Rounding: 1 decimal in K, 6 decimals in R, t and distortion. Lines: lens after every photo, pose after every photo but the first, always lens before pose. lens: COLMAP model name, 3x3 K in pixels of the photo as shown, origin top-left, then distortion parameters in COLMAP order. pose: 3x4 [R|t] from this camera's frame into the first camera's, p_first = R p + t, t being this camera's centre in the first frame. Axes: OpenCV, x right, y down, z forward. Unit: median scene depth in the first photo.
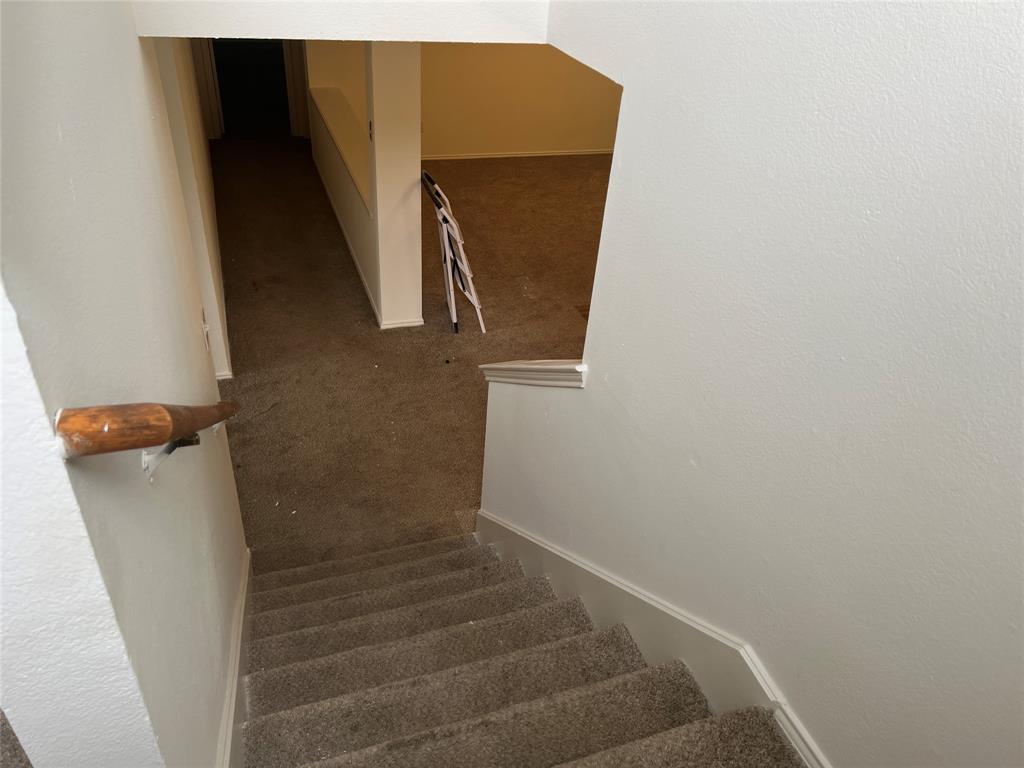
lens RADIAL K [[769.5, 0, 513.1], [0, 769.5, 387.8], [0, 0, 1]] dist [0.100200, -0.150216]
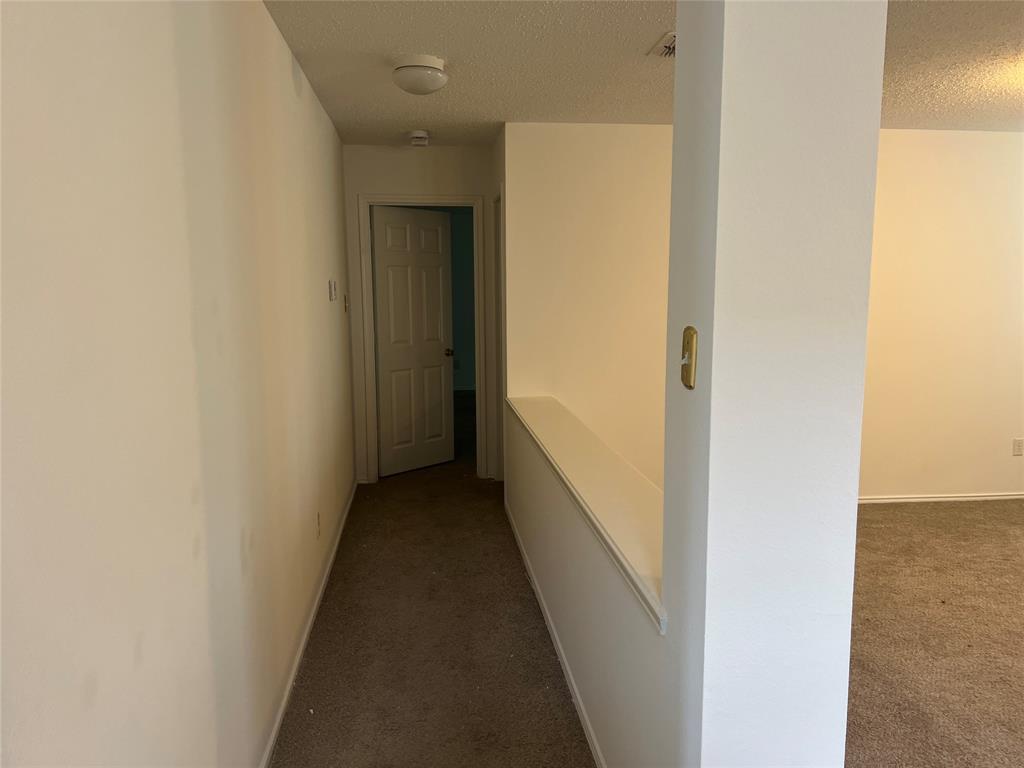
lens RADIAL K [[769.5, 0, 513.1], [0, 769.5, 387.8], [0, 0, 1]] dist [0.100200, -0.150216]
pose [[0.973003, -0.043283, -0.226696, -0.109927], [-0.064697, 0.891720, -0.447940, -0.106732], [0.221537, 0.450514, 0.864846, 0.439028]]
